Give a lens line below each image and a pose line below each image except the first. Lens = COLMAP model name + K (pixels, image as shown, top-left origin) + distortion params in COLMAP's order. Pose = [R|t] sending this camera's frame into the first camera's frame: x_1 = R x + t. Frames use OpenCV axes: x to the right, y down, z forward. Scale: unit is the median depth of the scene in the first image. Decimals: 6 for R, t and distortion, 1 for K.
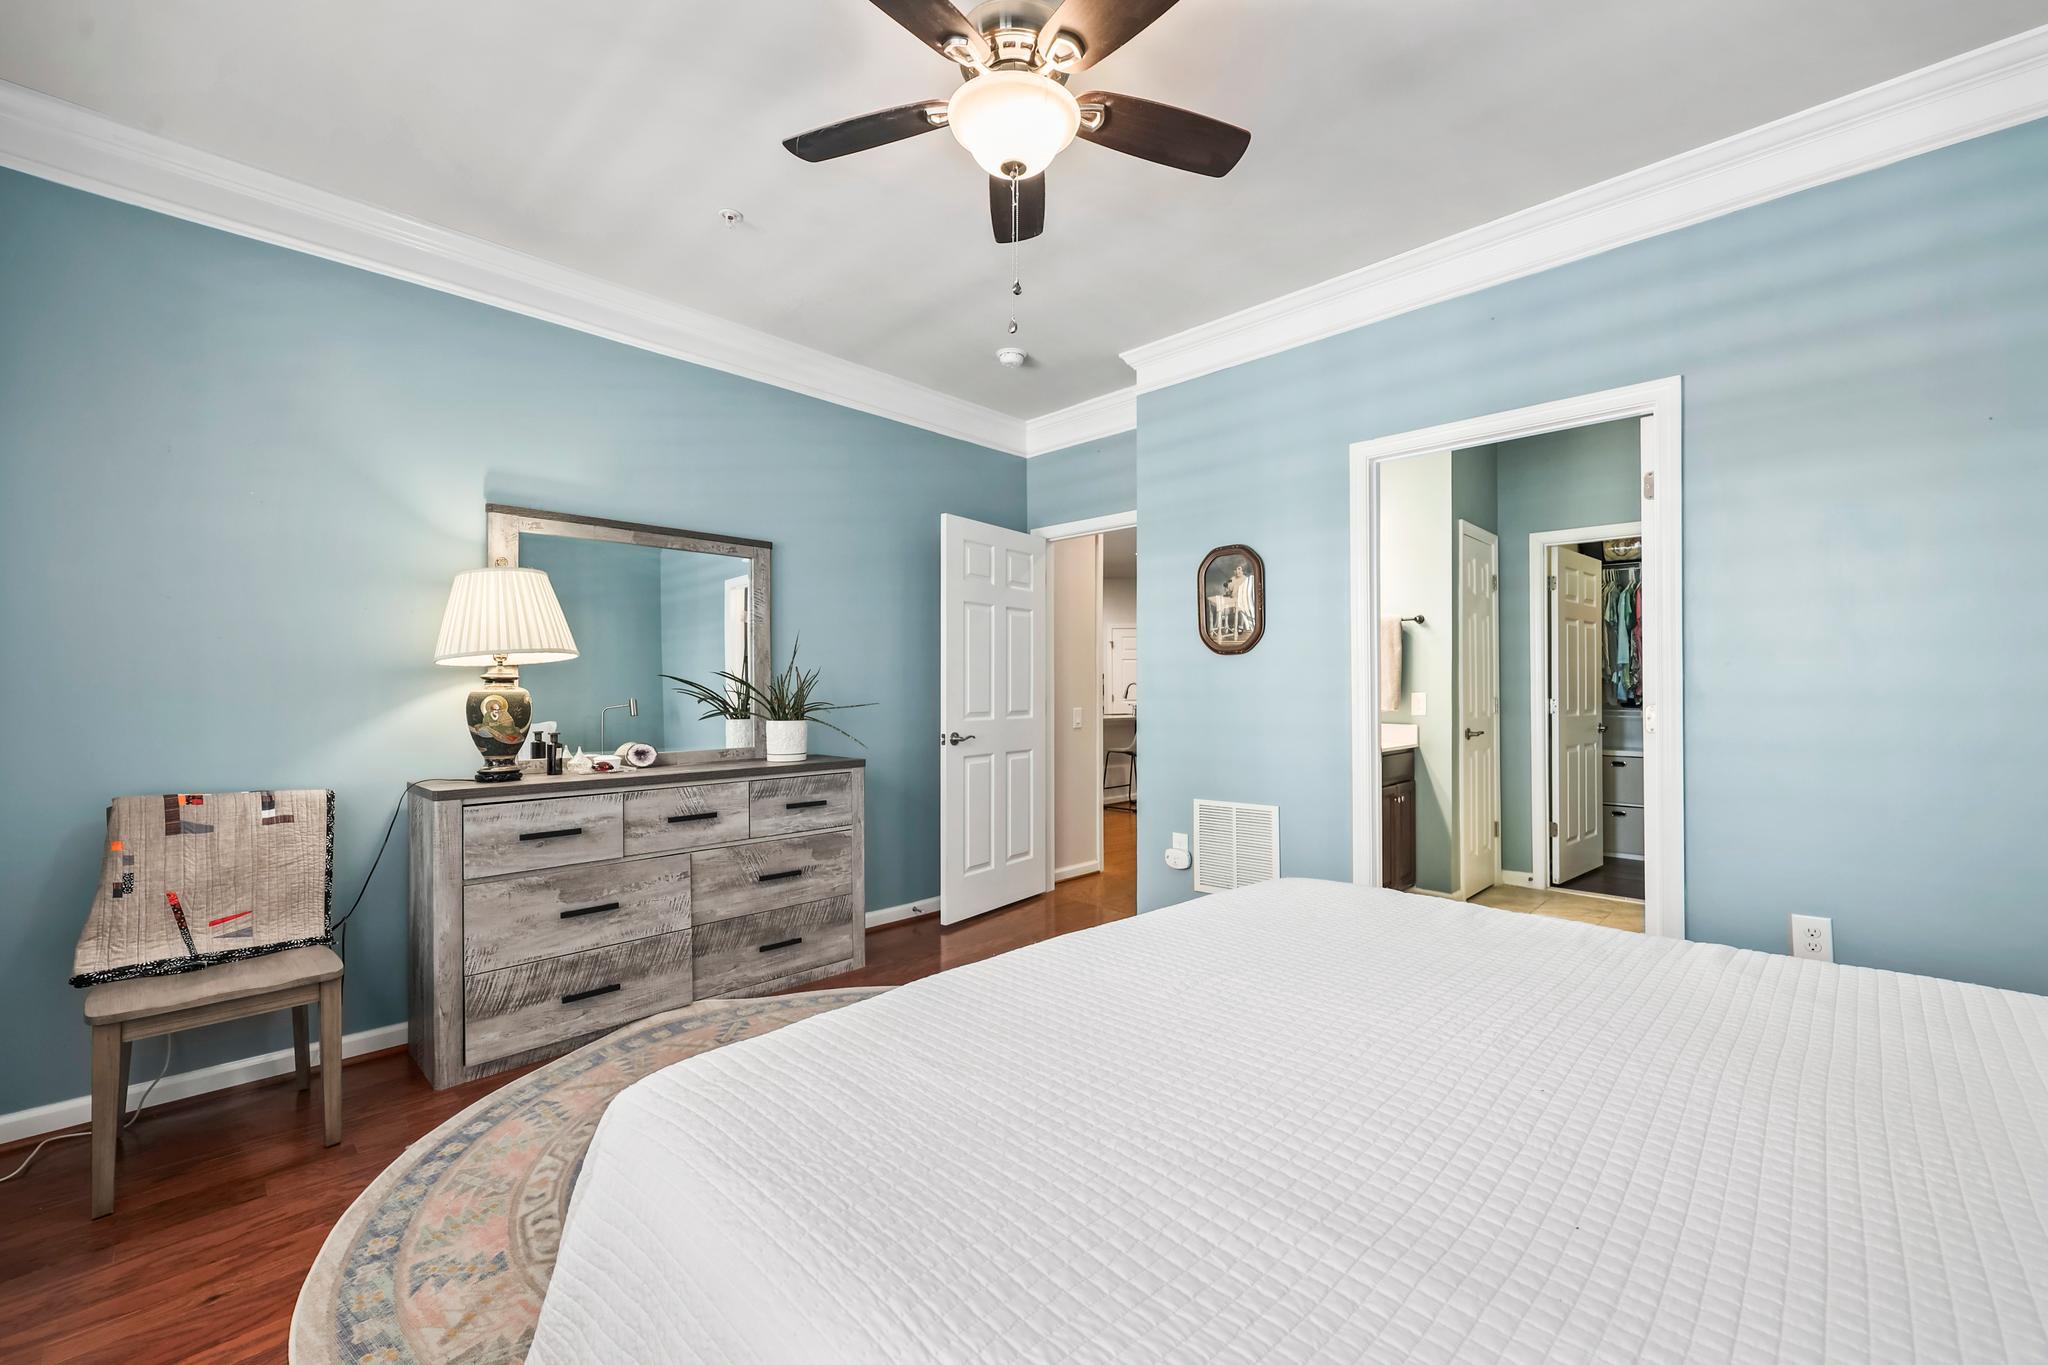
lens RADIAL K [[841.6, 0, 1024.0], [0, 841.6, 682.5], [0, 0, 1]] dist [0.000899, 0.000206]
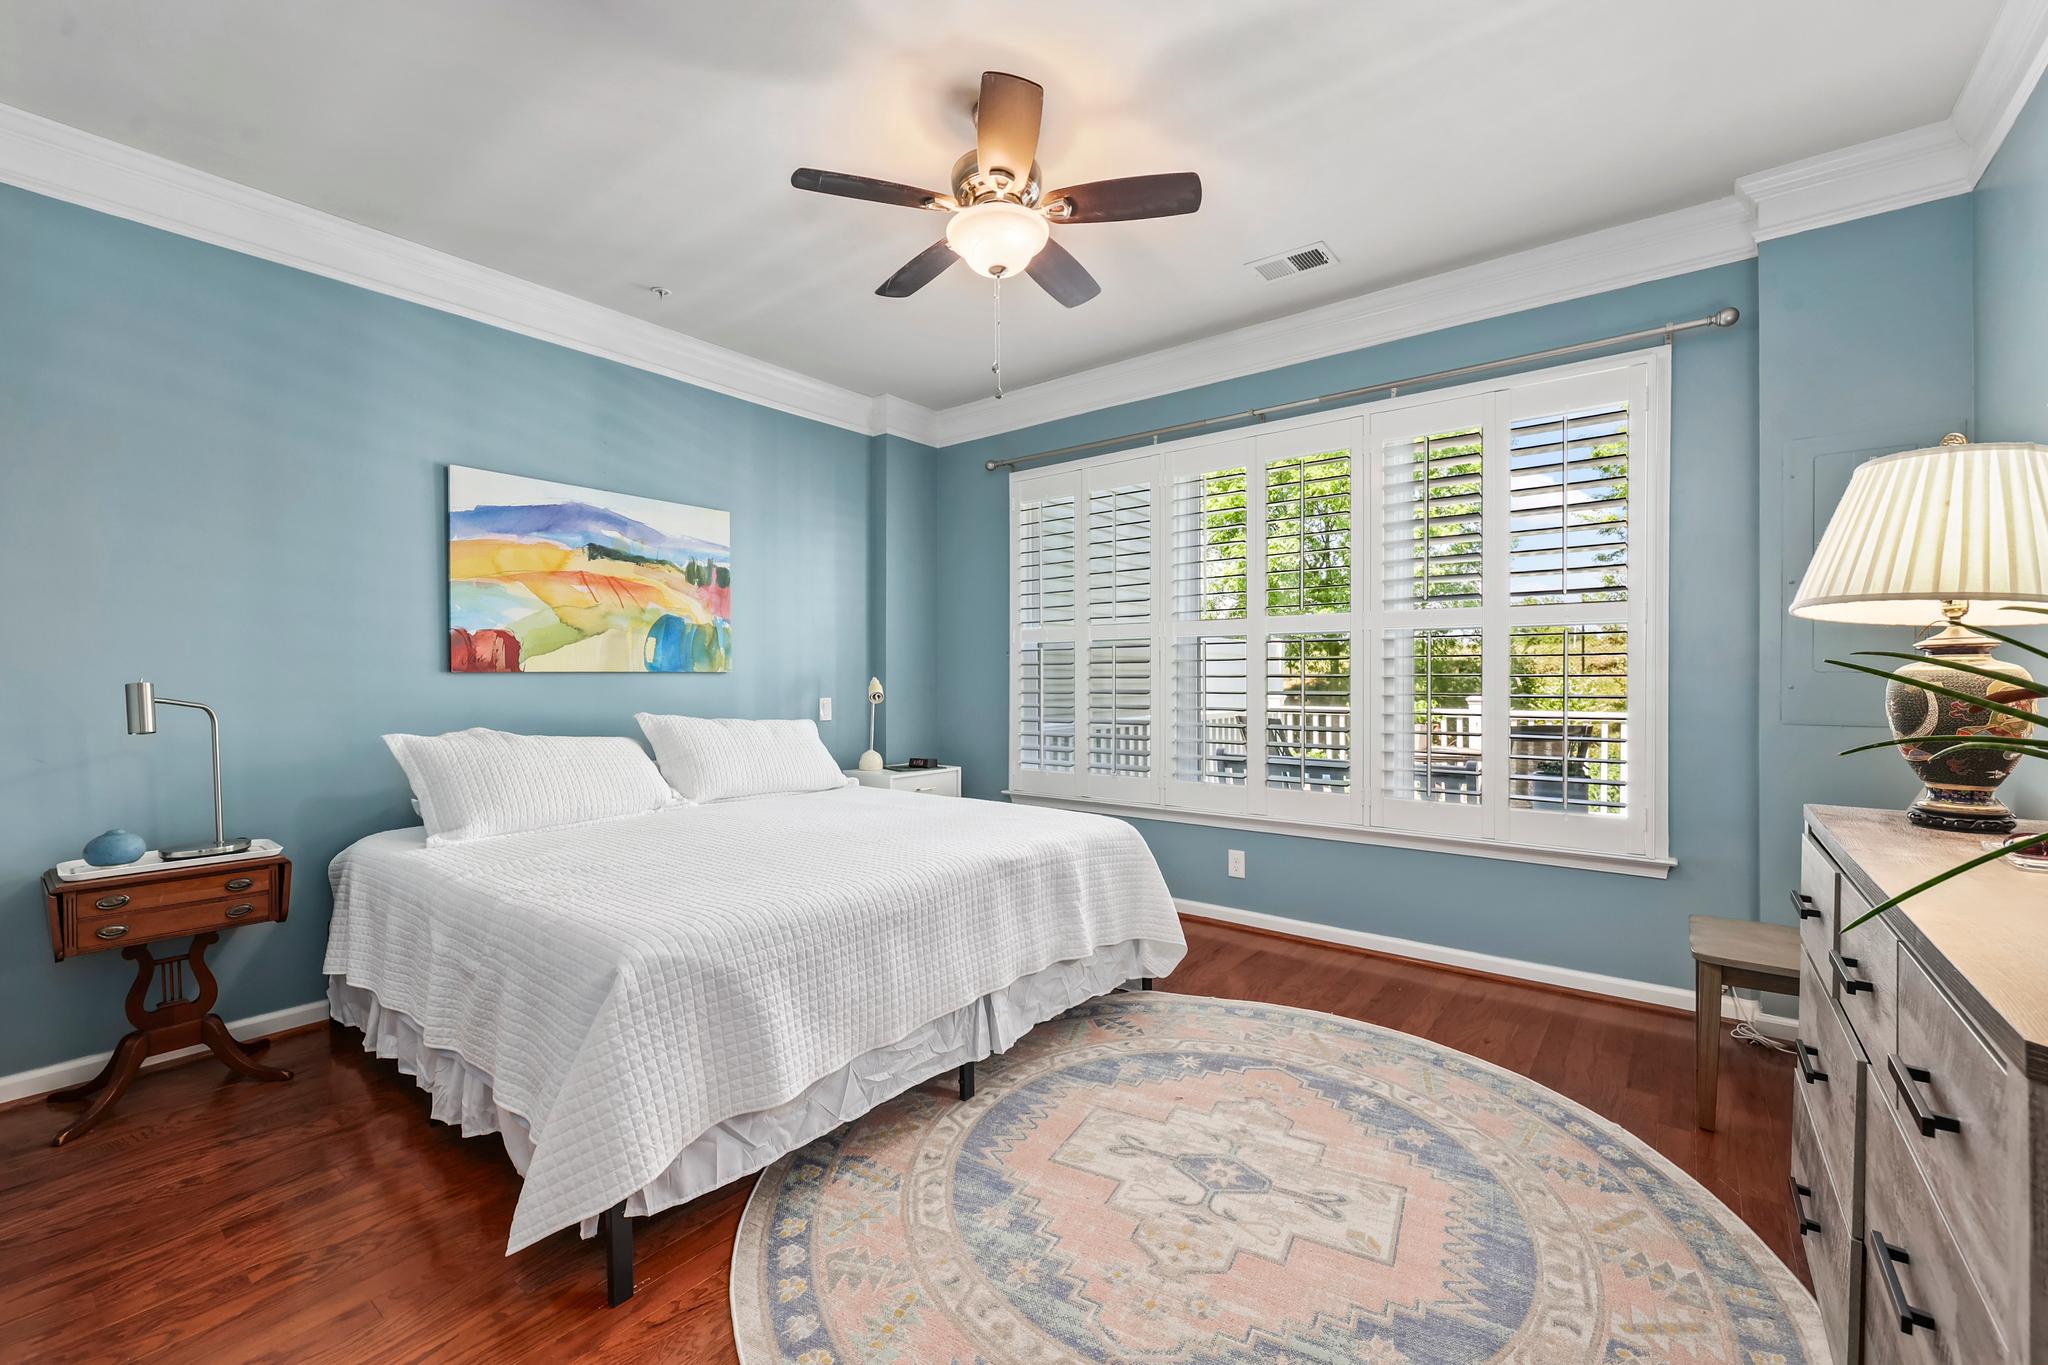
lens RADIAL K [[837.3, 0, 1031.7], [0, 837.3, 703.7], [0, 0, 1]] dist [0.000057, 0.000242]
pose [[-0.993008, 0.010853, -0.117545, 0.061318], [0.007964, 0.999655, 0.025016, 0.016520], [0.117776, 0.023904, -0.992752, 1.547340]]
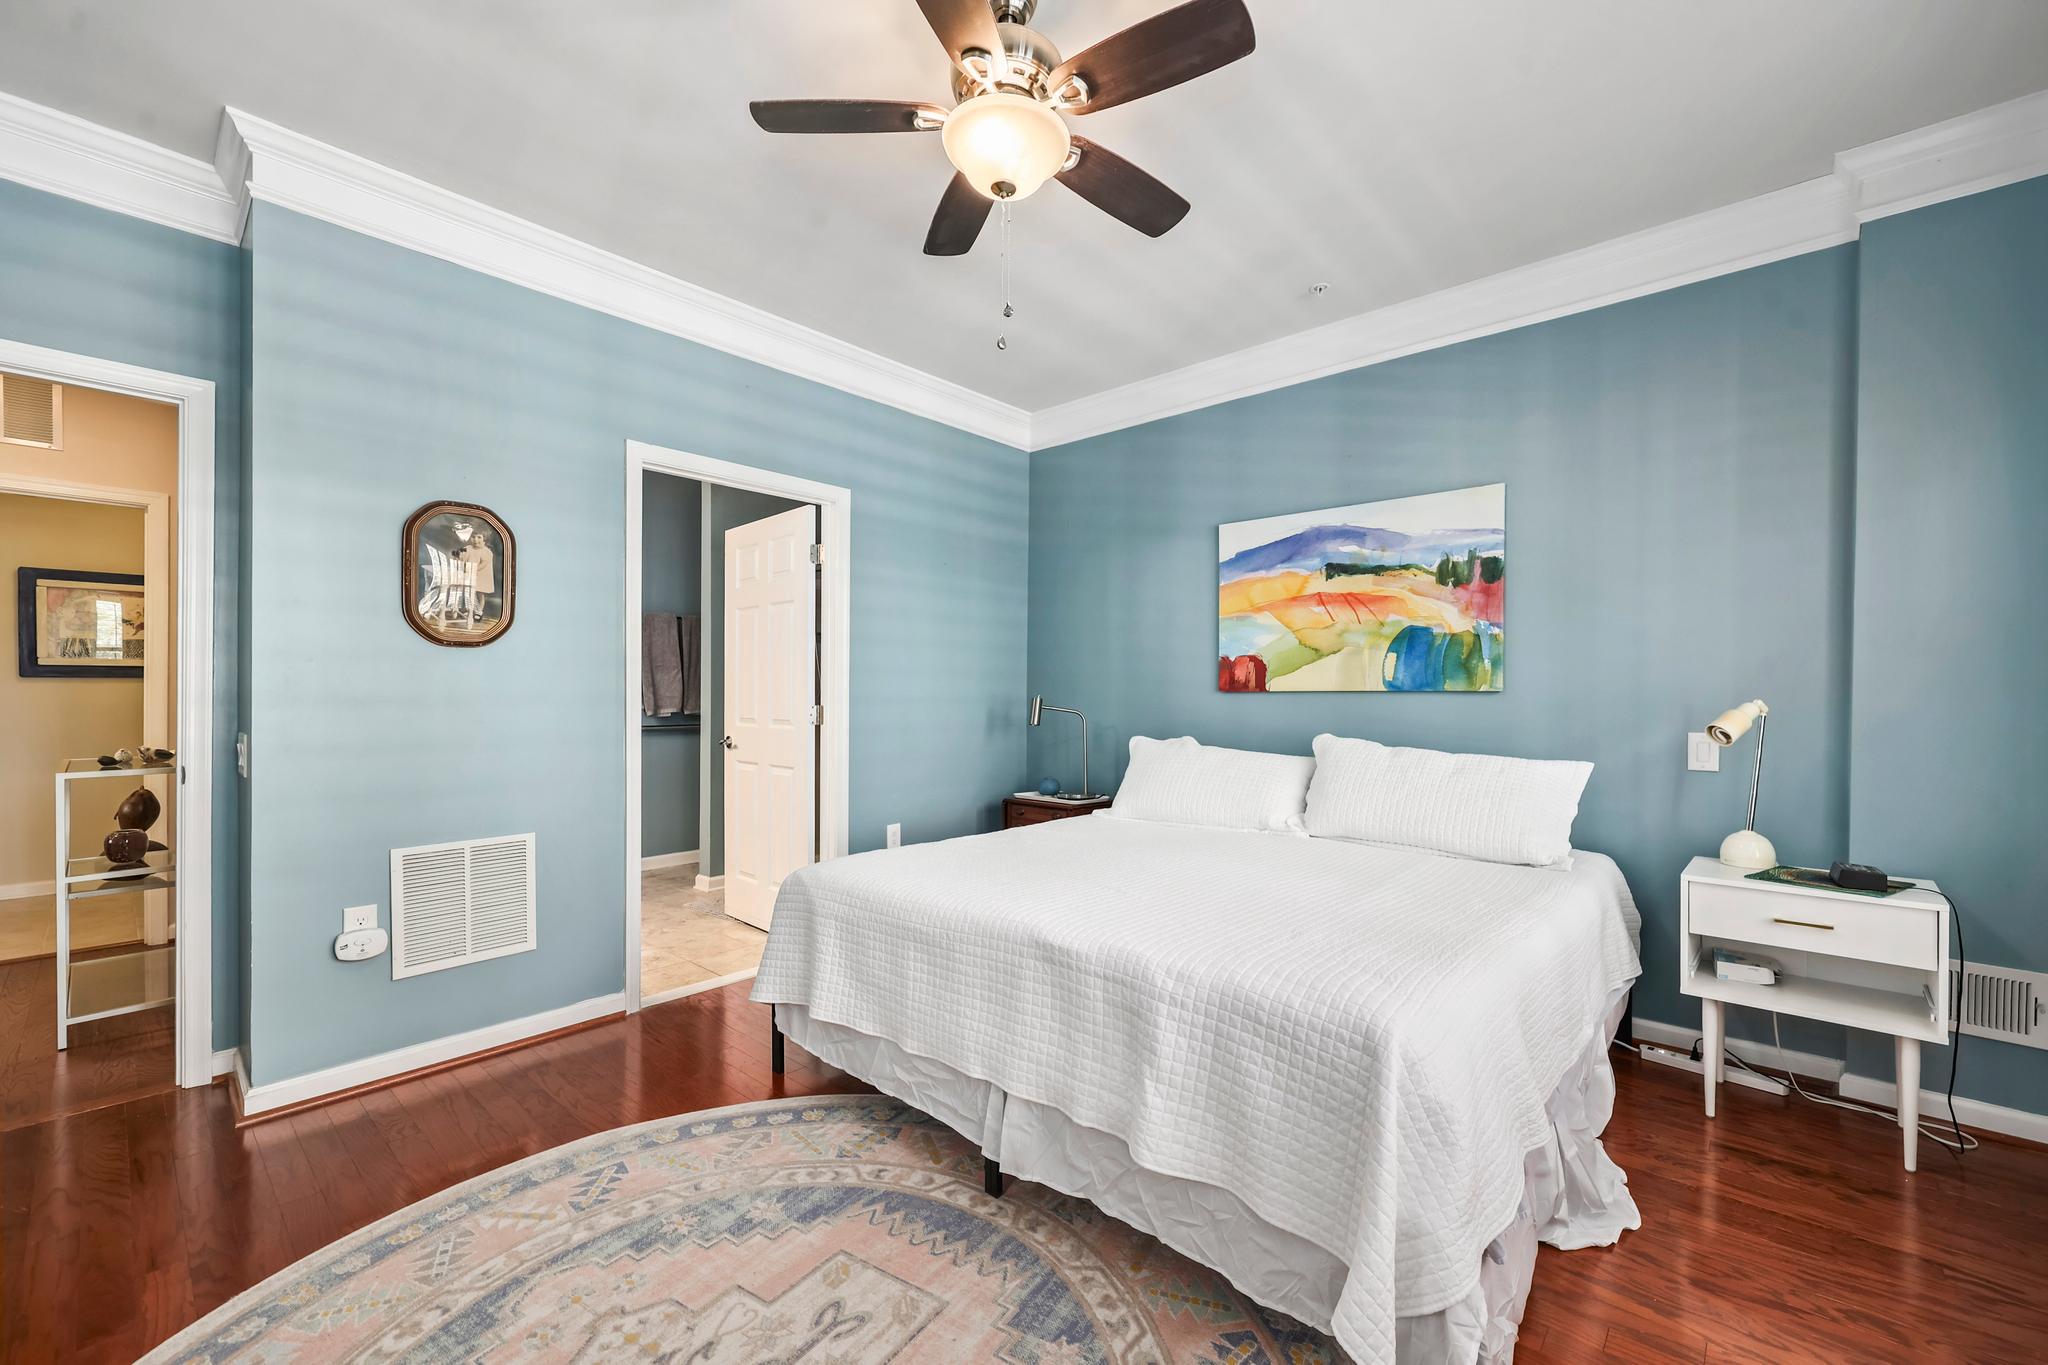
lens RADIAL K [[837.3, 0, 1031.7], [0, 837.3, 703.7], [0, 0, 1]] dist [0.000057, 0.000242]
pose [[-0.049682, -0.008249, 0.998731, -0.706773], [-0.010048, 0.999919, 0.007759, 0.008662], [-0.998715, -0.009649, -0.049761, 0.691295]]
